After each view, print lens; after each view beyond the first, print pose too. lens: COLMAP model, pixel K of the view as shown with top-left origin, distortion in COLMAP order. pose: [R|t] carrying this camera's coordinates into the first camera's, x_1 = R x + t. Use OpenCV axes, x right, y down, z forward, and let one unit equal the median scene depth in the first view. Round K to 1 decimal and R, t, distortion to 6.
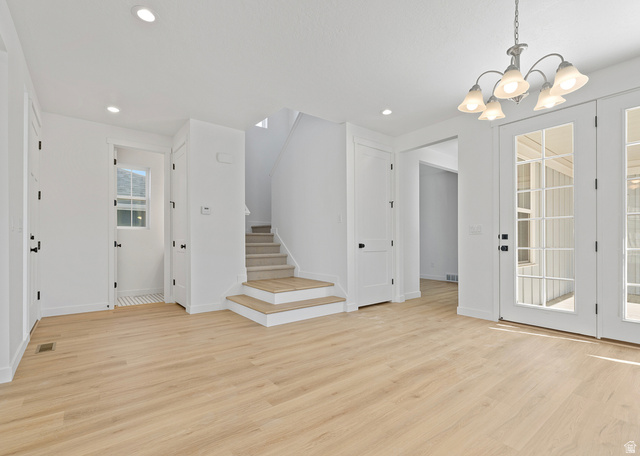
lens RADIAL K [[323.4, 0, 319.9], [0, 323.4, 237.8], [0, 0, 1]] dist [-0.001776, -0.000193]
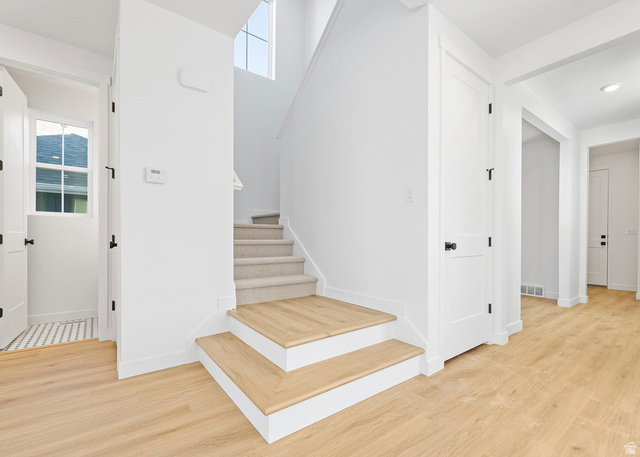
lens RADIAL K [[296.6, 0, 321.3], [0, 296.6, 240.4], [0, 0, 1]] dist [-0.000132, 0.000058]
pose [[0.999923, 0.008180, -0.009298, -0.070960], [-0.008061, 0.999887, 0.012712, 0.010113], [0.009401, -0.012636, 0.999876, 0.469726]]
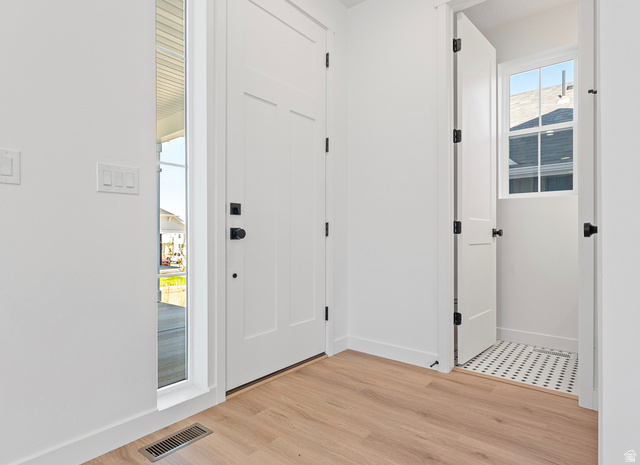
lens RADIAL K [[359.1, 0, 320.0], [0, 359.1, 232.5], [0, 0, 1]] dist [0.002427, 0.000547]
pose [[0.219481, -0.002983, -0.975612, -0.173461], [0.008284, 0.999965, -0.001194, 0.023041], [0.975582, -0.007820, 0.219498, 0.661247]]
